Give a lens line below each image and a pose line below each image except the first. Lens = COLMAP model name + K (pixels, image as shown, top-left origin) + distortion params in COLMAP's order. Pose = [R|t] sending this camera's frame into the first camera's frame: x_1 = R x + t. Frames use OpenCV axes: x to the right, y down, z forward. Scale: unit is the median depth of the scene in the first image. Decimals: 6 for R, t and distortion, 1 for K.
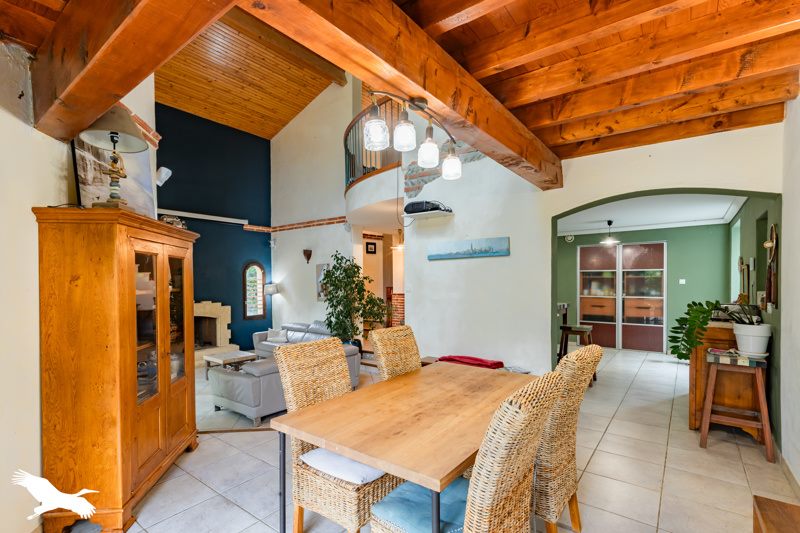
lens RADIAL K [[363.4, 0, 381.1], [0, 363.4, 285.3], [0, 0, 1]] dist [0.019788, -0.000116]
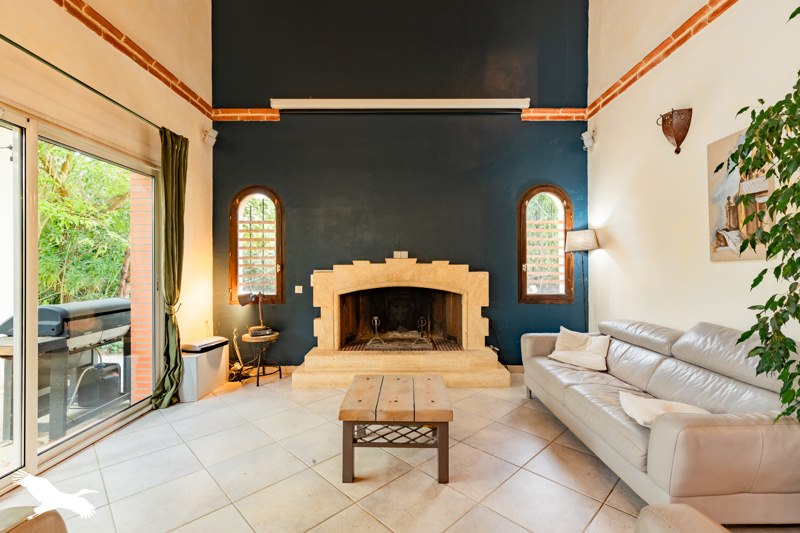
lens RADIAL K [[363.4, 0, 399.4], [0, 363.4, 265.6], [0, 0, 1]] dist [0.019788, -0.000116]
pose [[0.610430, 0.001227, -0.792069, -0.084891], [-0.002779, 0.999996, -0.000593, 0.046264], [0.792065, 0.002563, 0.610431, 0.568939]]
